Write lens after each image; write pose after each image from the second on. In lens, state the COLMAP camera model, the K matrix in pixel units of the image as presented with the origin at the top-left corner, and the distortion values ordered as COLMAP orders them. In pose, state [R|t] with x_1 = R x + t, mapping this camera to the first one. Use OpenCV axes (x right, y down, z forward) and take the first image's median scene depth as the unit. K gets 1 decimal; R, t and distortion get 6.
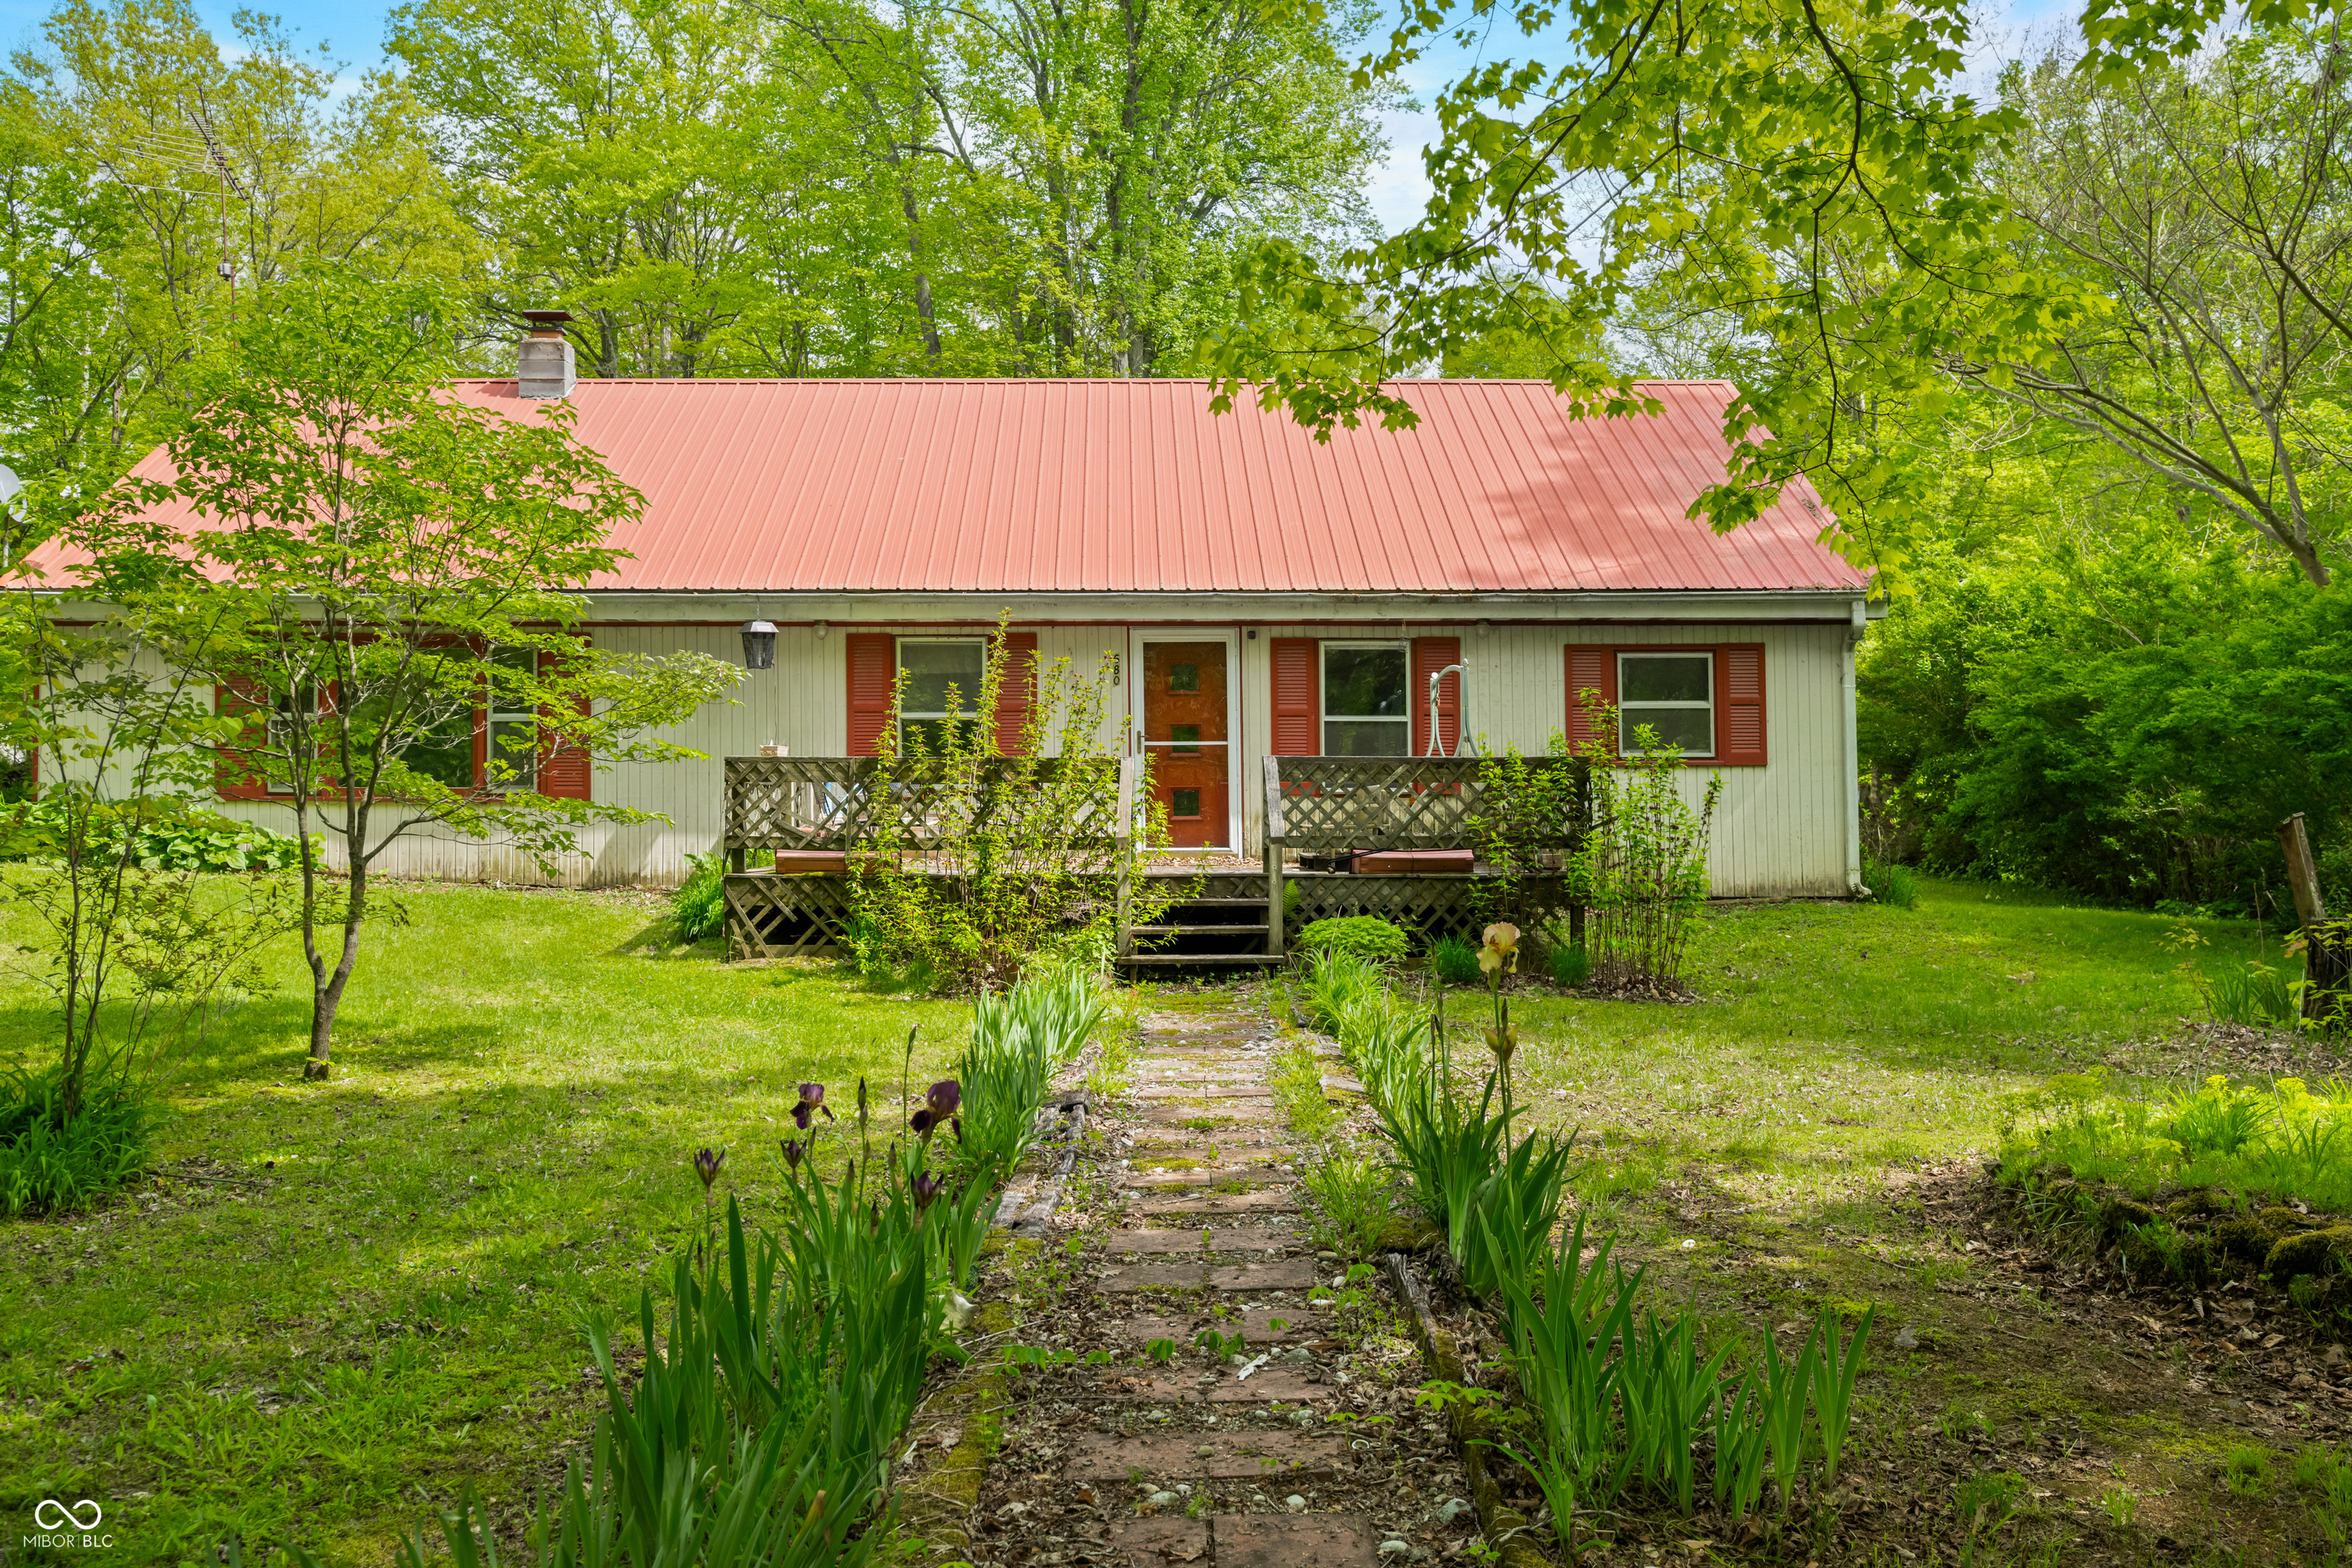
lens RADIAL K [[2029.5, 0, 1176.5], [0, 2029.5, 785.4], [0, 0, 1]] dist [0.001583, 0.000136]
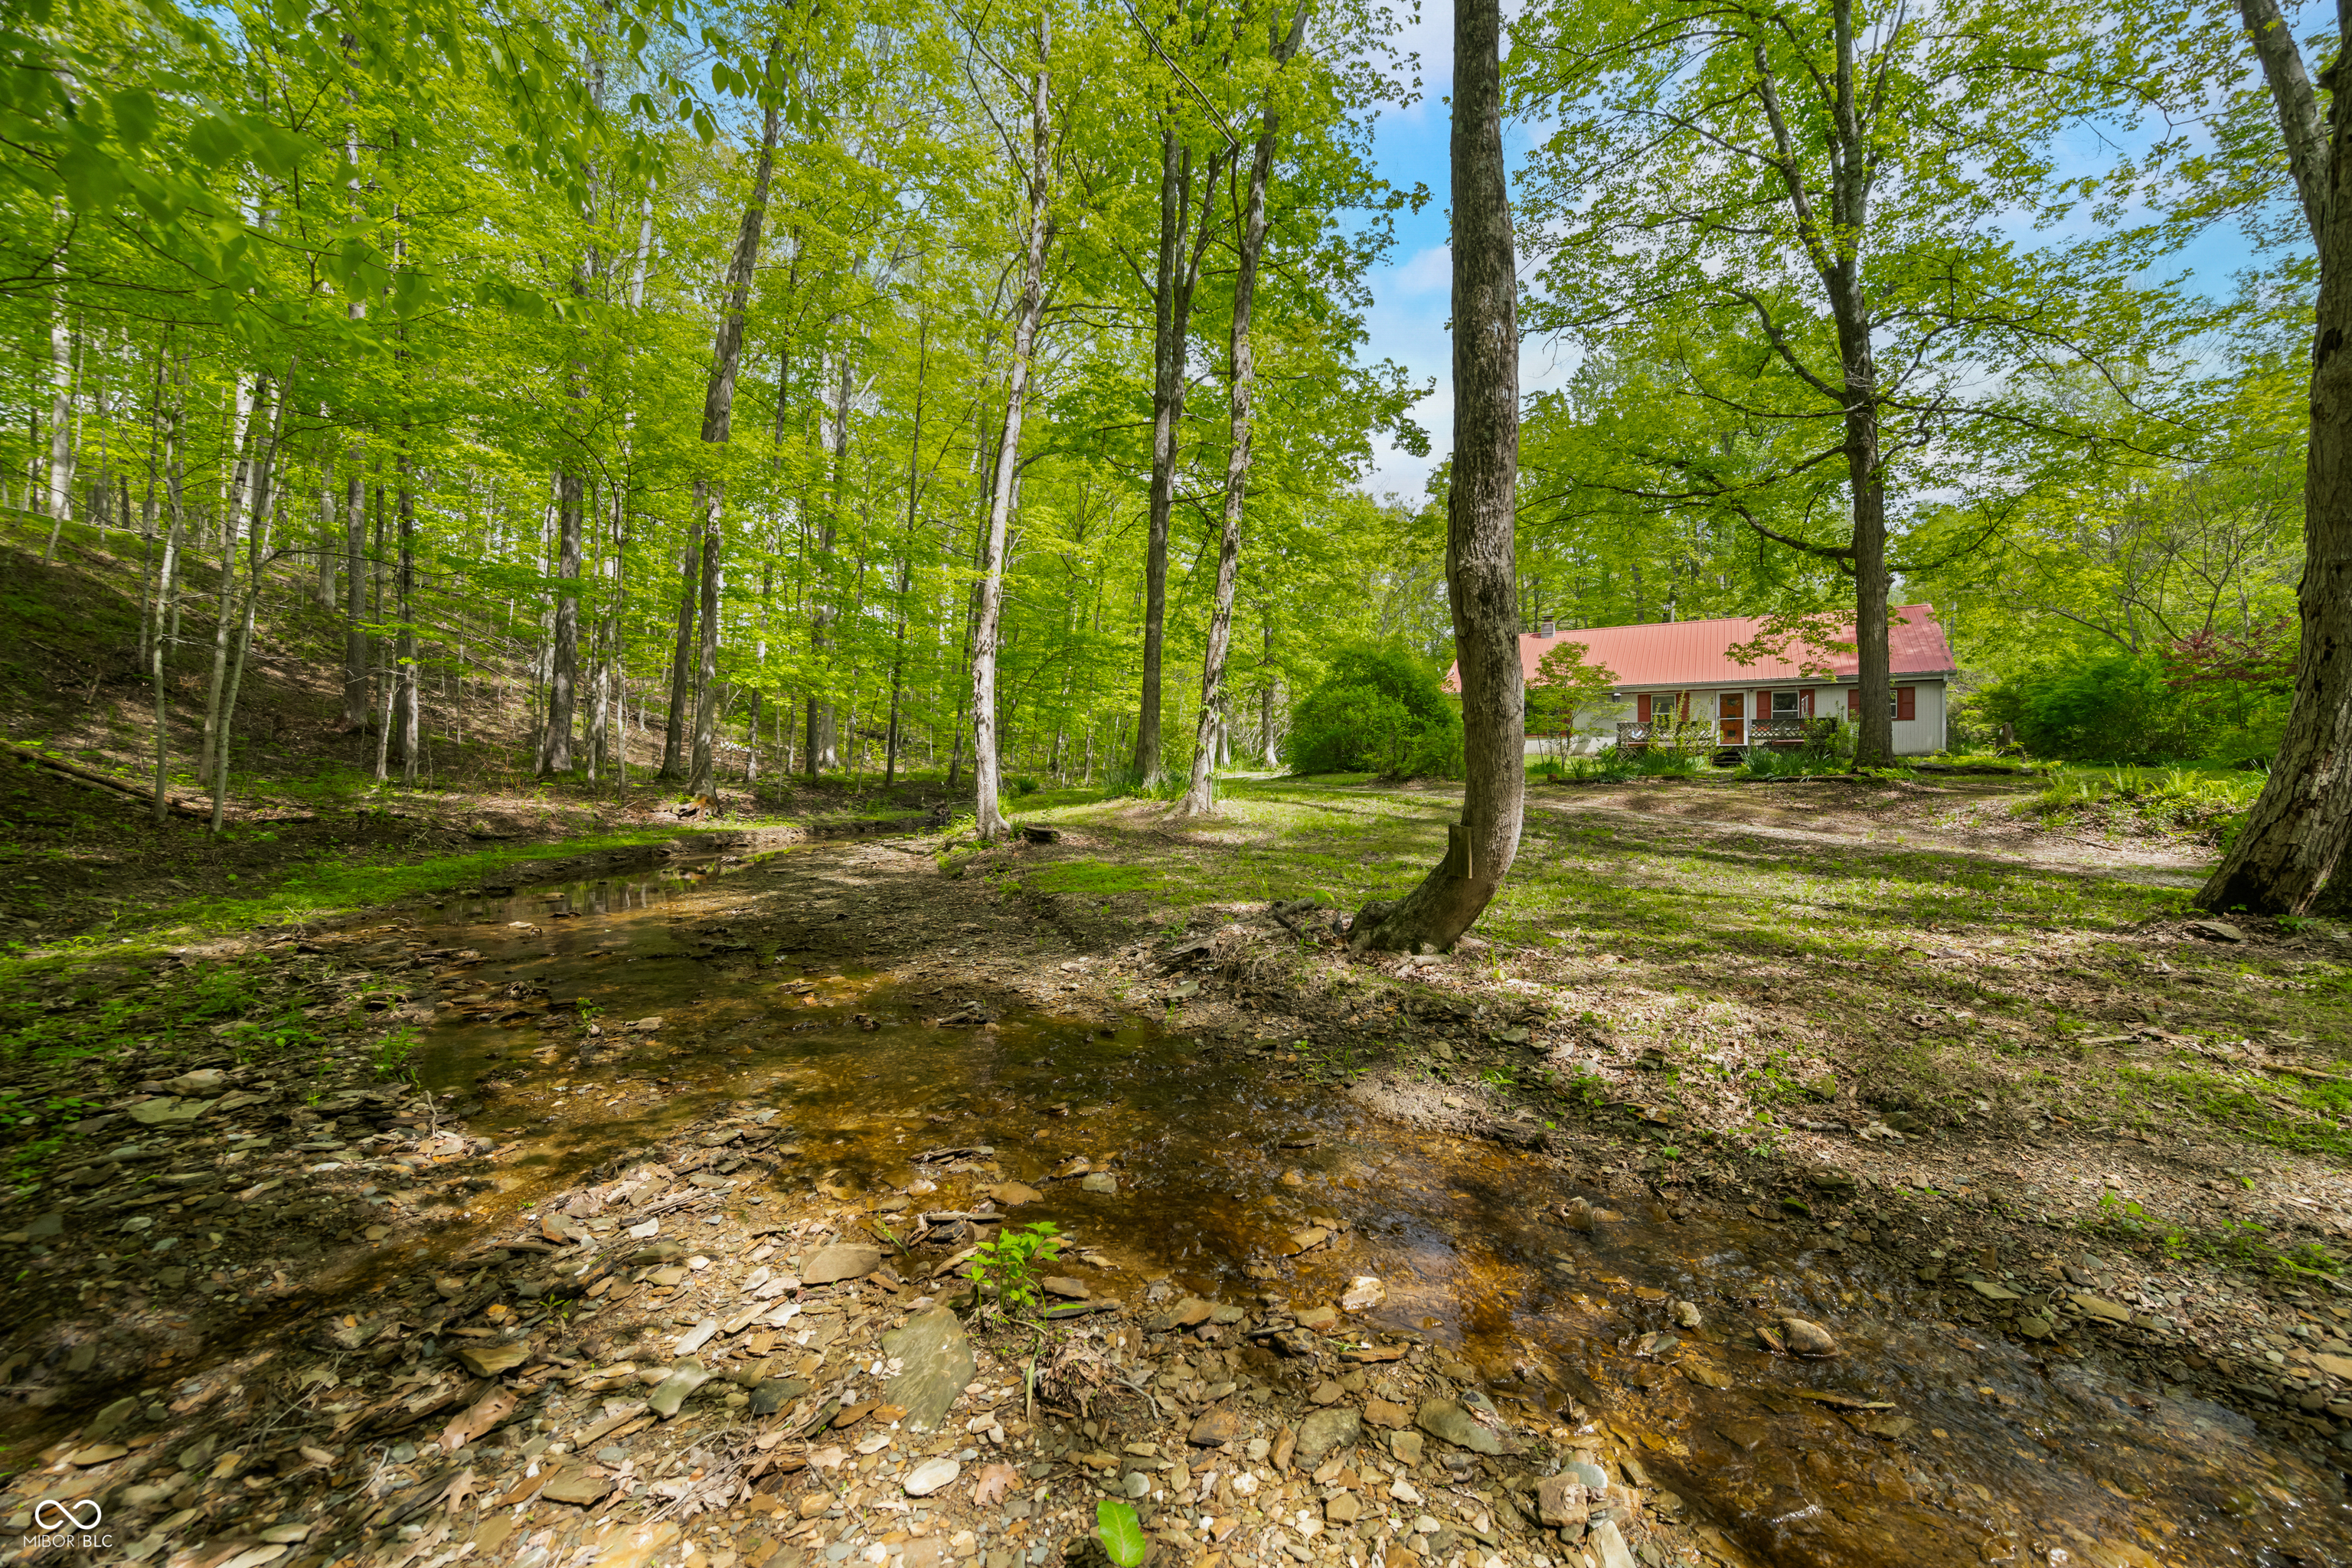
lens RADIAL K [[911.6, 0, 1188.8], [0, 911.6, 778.7], [0, 0, 1]] dist [0.002843, -0.000199]
pose [[0.846418, 0.007226, -0.532470, 0.059427], [0.003913, 0.999797, 0.019788, 0.061612], [0.532505, -0.018833, 0.846218, -1.166728]]
